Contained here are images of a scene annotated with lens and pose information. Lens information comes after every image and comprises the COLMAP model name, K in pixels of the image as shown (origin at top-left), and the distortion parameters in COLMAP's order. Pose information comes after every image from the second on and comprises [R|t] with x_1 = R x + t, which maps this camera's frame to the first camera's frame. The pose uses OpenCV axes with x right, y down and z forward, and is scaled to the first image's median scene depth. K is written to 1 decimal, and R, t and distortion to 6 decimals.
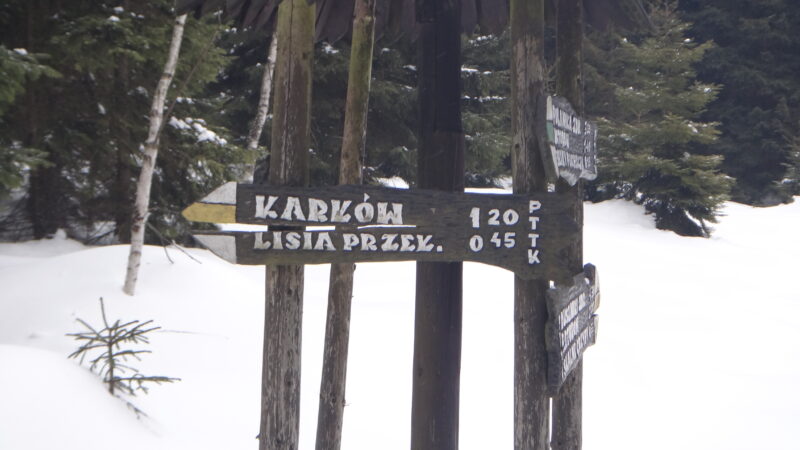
lens RADIAL K [[1370.5, 0, 400.0], [0, 1370.5, 225.0], [0, 0, 1]] dist [-0.000590, -0.030162]
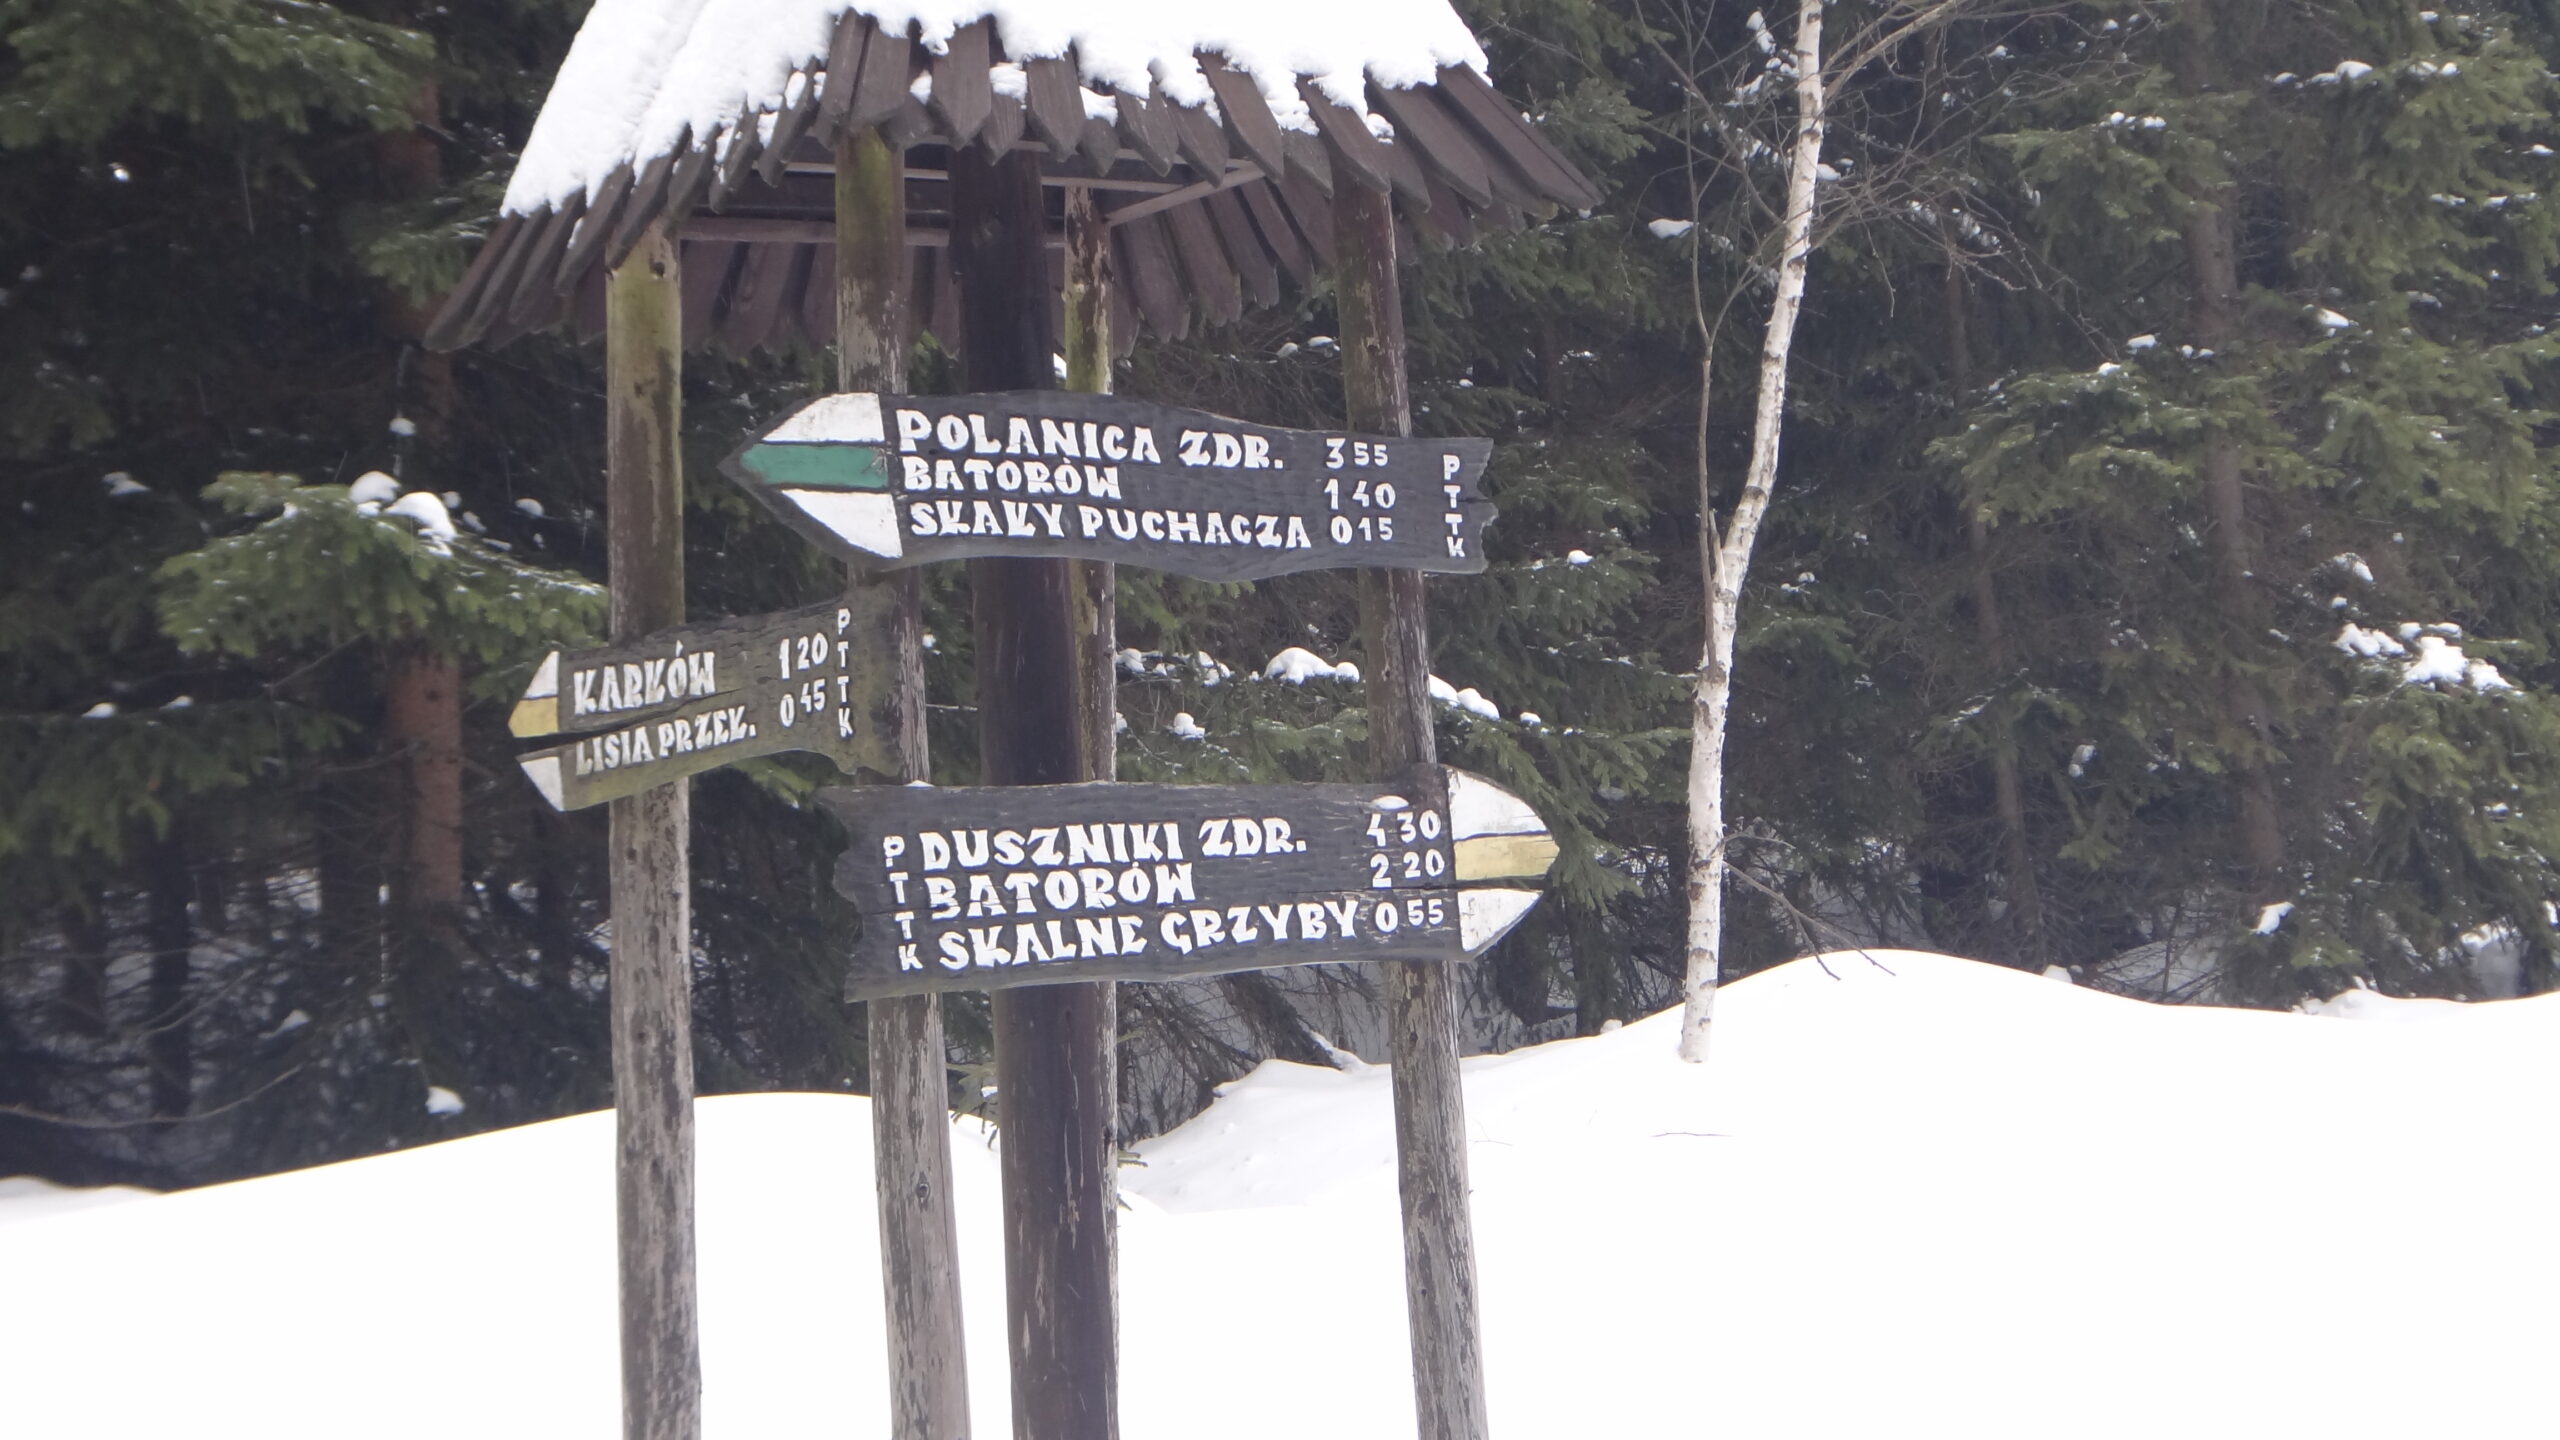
lens RADIAL K [[4385.5, 0, 1280.0], [0, 4385.5, 720.0], [0, 0, 1]] dist [-0.000590, -0.030162]
pose [[0.776215, -0.108038, -0.621143, 1.142130], [0.051560, 0.992786, -0.108247, 0.191561], [0.628357, 0.051997, 0.776186, -0.111010]]
